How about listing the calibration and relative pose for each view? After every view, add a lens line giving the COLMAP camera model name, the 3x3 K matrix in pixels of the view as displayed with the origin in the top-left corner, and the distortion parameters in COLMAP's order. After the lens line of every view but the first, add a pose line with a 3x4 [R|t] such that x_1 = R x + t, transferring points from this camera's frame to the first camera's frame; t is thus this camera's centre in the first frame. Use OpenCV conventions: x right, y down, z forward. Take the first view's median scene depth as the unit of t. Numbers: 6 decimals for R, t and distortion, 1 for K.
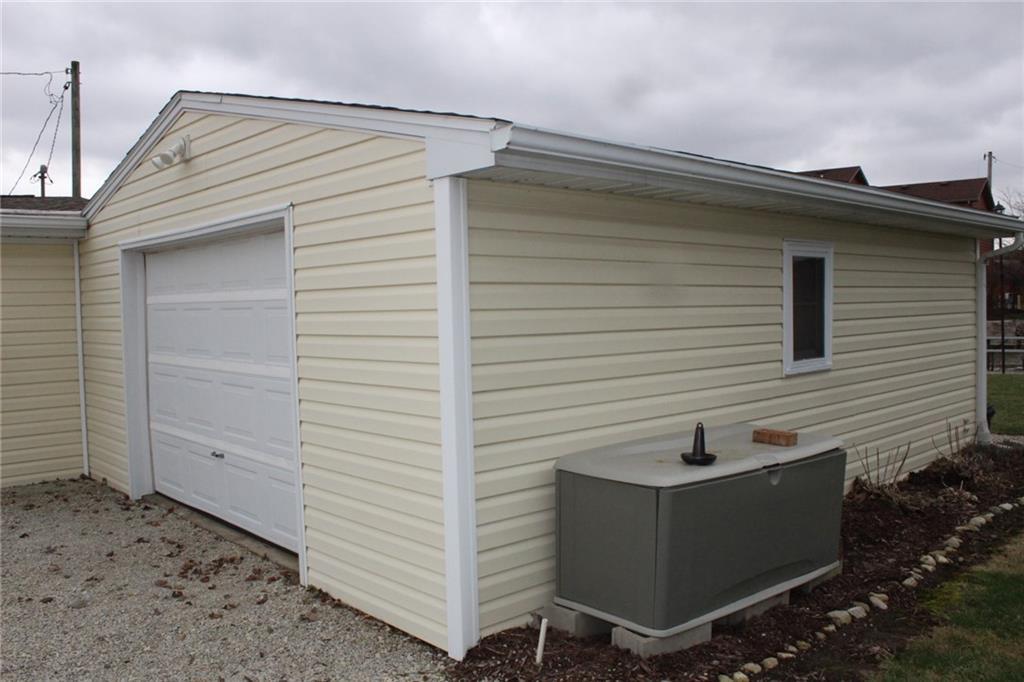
lens RADIAL K [[853.1, 0, 511.9], [0, 853.1, 352.1], [0, 0, 1]] dist [-0.152523, 0.115642]
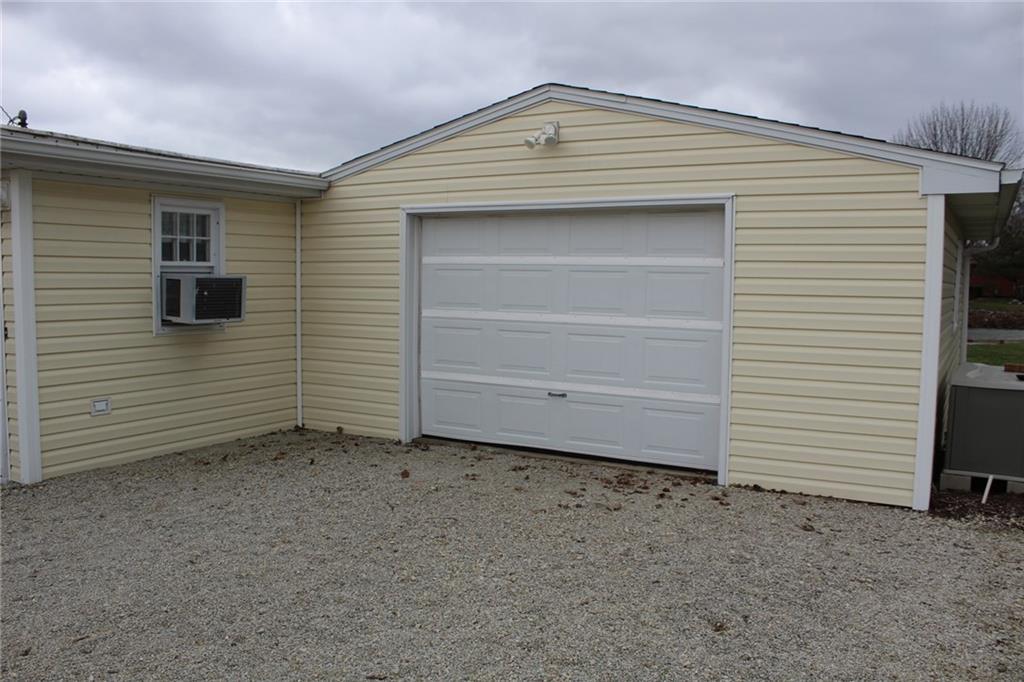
lens RADIAL K [[853.1, 0, 511.9], [0, 853.1, 352.1], [0, 0, 1]] dist [-0.152523, 0.115642]
pose [[0.952818, 0.006358, 0.303475, -0.675344], [-0.014448, 0.999597, 0.024419, 0.029887], [-0.303197, -0.027651, 0.952527, -0.106784]]
